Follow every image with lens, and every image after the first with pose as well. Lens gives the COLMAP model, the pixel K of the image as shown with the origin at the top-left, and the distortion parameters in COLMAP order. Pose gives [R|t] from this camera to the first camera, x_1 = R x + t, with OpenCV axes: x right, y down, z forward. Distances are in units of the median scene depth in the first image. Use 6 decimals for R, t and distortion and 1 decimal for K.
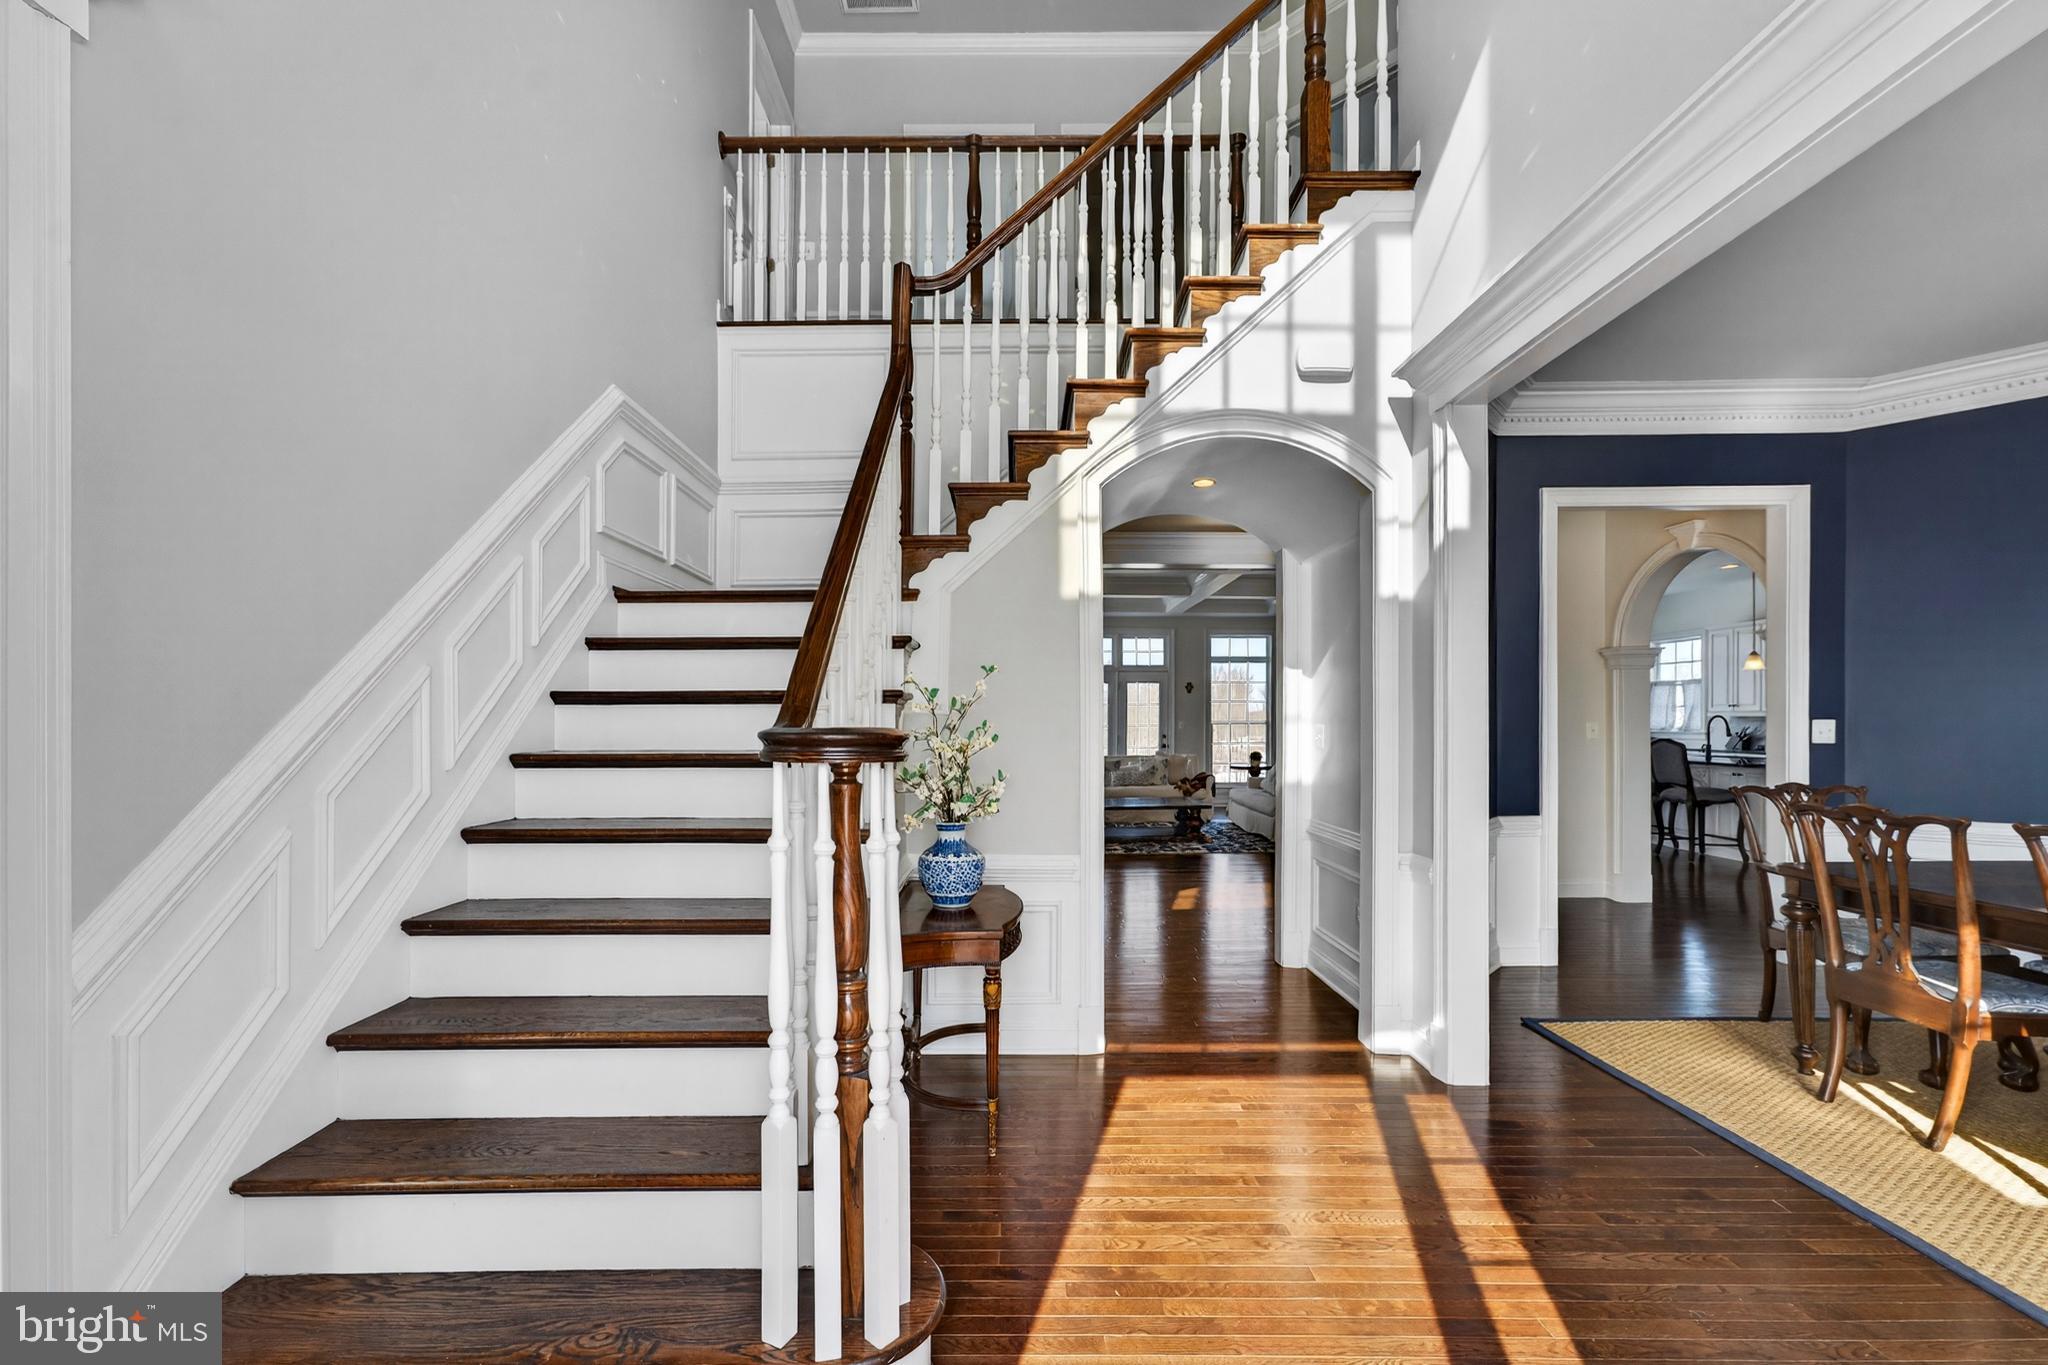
lens RADIAL K [[815.4, 0, 1021.9], [0, 815.4, 724.8], [0, 0, 1]] dist [-0.000199, -0.000021]
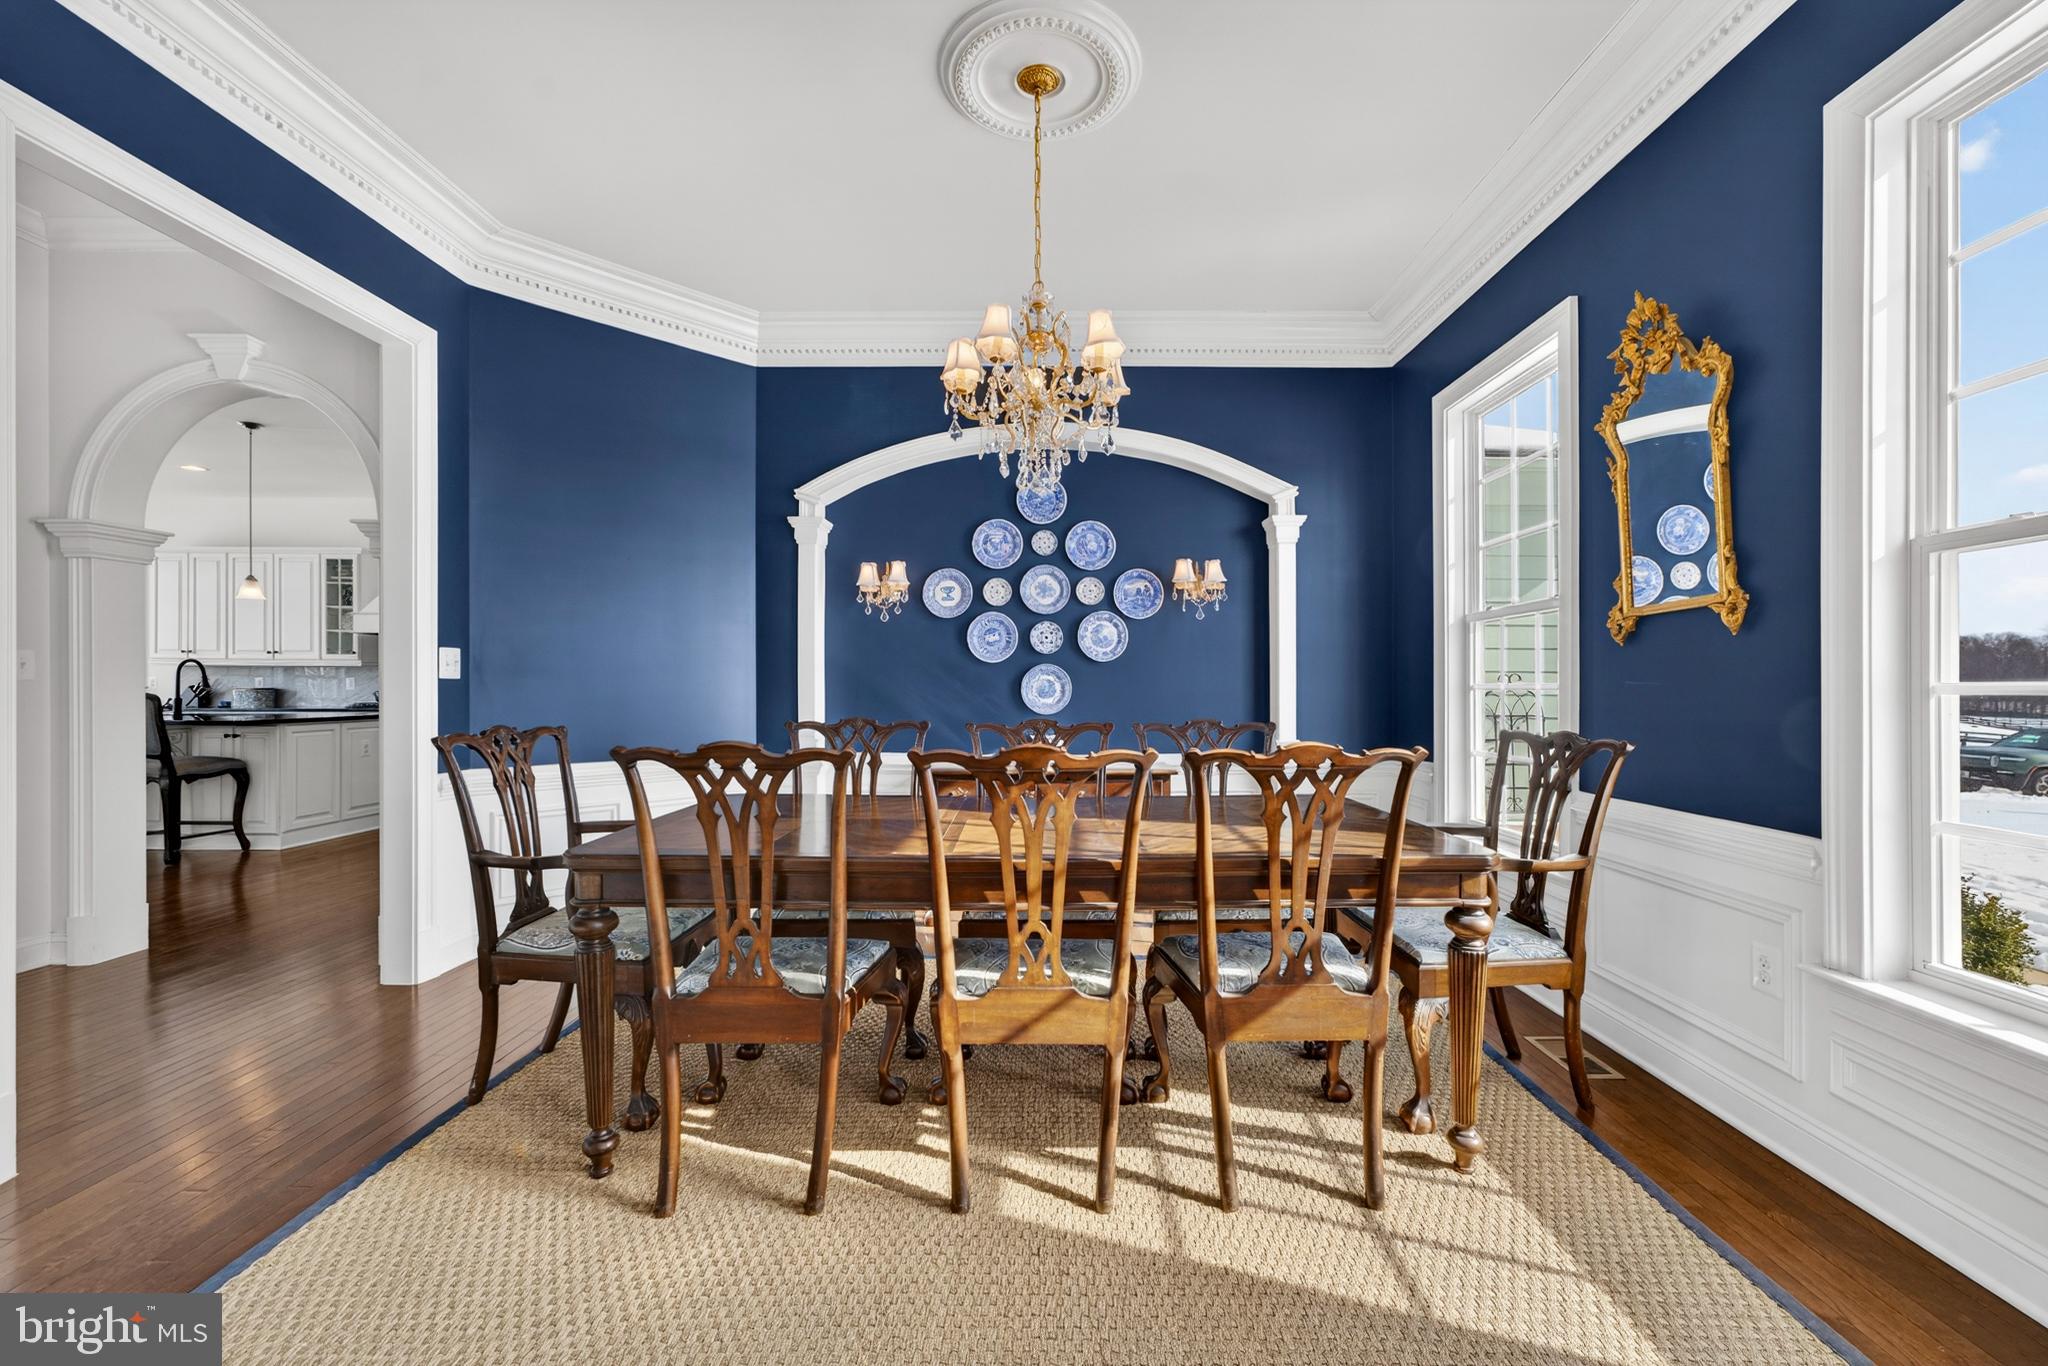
lens RADIAL K [[829.7, 0, 1027.4], [0, 829.7, 685.7], [0, 0, 1]] dist [0.000160, 0.000134]
pose [[0.014013, 0.001401, 0.999901, 0.194796], [0.002670, 0.999995, -0.001438, 0.028699], [-0.999898, 0.002690, 0.014009, 0.404337]]
